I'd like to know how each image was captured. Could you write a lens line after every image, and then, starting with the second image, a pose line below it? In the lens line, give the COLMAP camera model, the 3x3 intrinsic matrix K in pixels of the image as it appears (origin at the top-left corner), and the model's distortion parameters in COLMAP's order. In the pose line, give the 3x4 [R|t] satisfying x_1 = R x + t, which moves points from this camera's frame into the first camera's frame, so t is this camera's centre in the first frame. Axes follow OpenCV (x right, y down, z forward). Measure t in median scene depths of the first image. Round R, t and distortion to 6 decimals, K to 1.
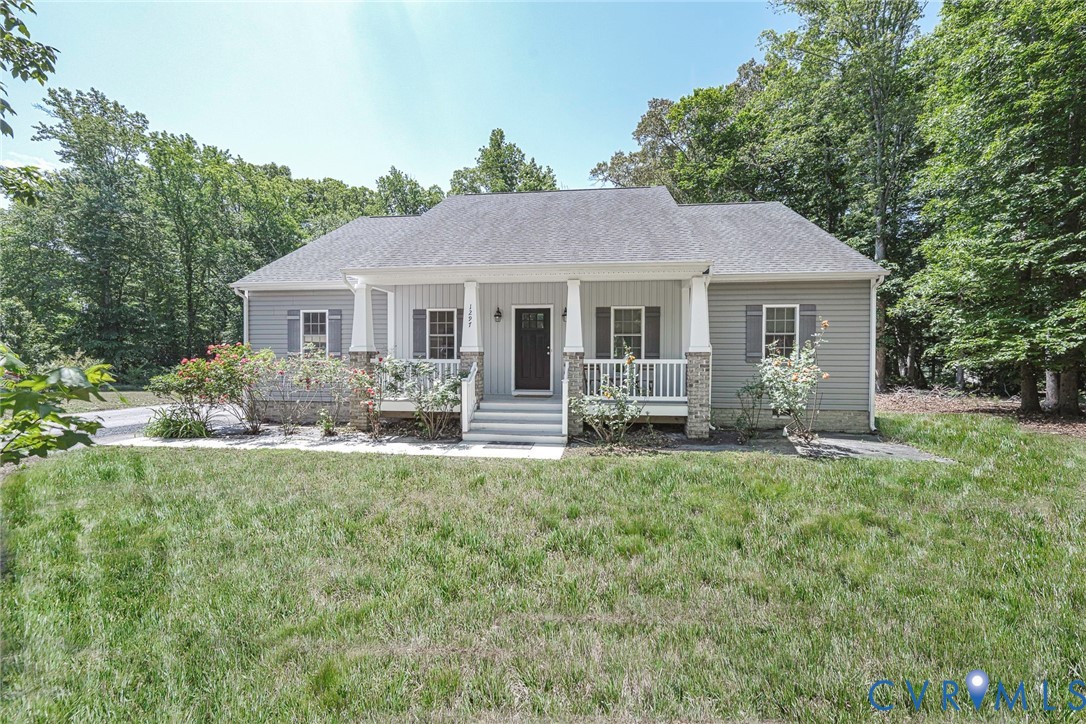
lens RADIAL K [[452.8, 0, 541.2], [0, 452.8, 365.5], [0, 0, 1]] dist [0.000494, -0.000277]
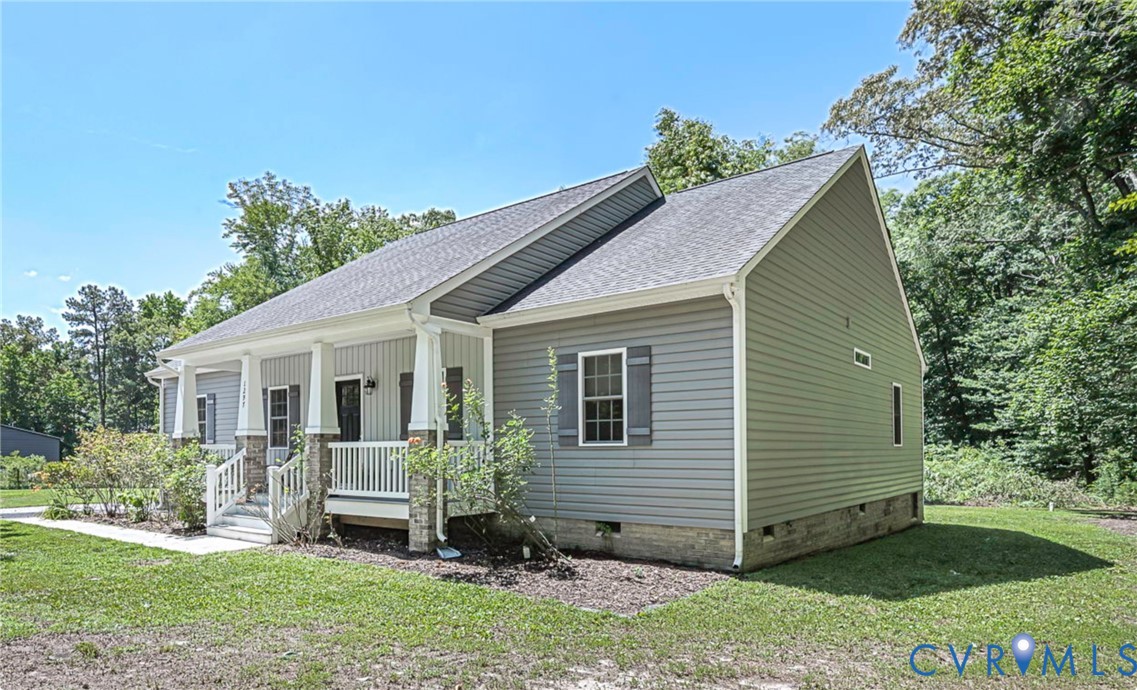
lens RADIAL K [[708.6, 0, 497.0], [0, 708.6, 449.0], [0, 0, 1]] dist [0.011788, 0.003803]
pose [[0.840697, -0.007128, -0.541458, 0.889493], [-0.007626, 0.999658, -0.024999, 0.023108], [0.541451, 0.025146, 0.840356, 0.113972]]
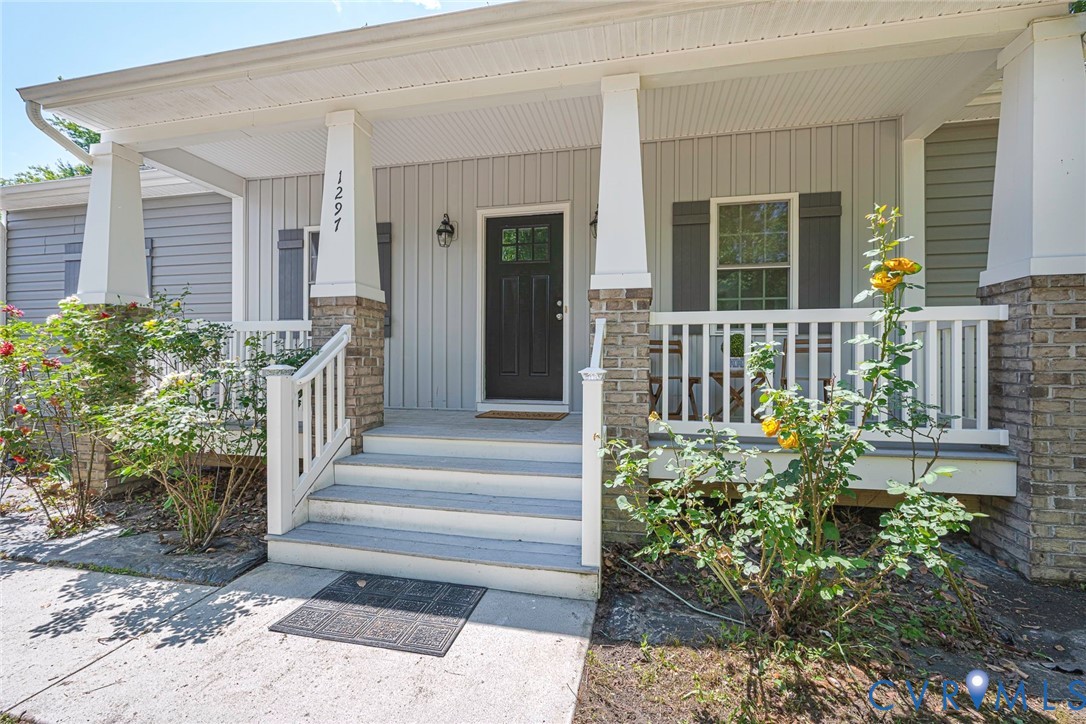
lens RADIAL K [[452.8, 0, 543.9], [0, 452.8, 364.0], [0, 0, 1]] dist [0.000494, -0.000277]
pose [[0.996791, 0.001664, -0.080027, 0.037339], [-0.002993, 0.999860, -0.016493, 0.026779], [0.079988, 0.016679, 0.996656, 0.585730]]
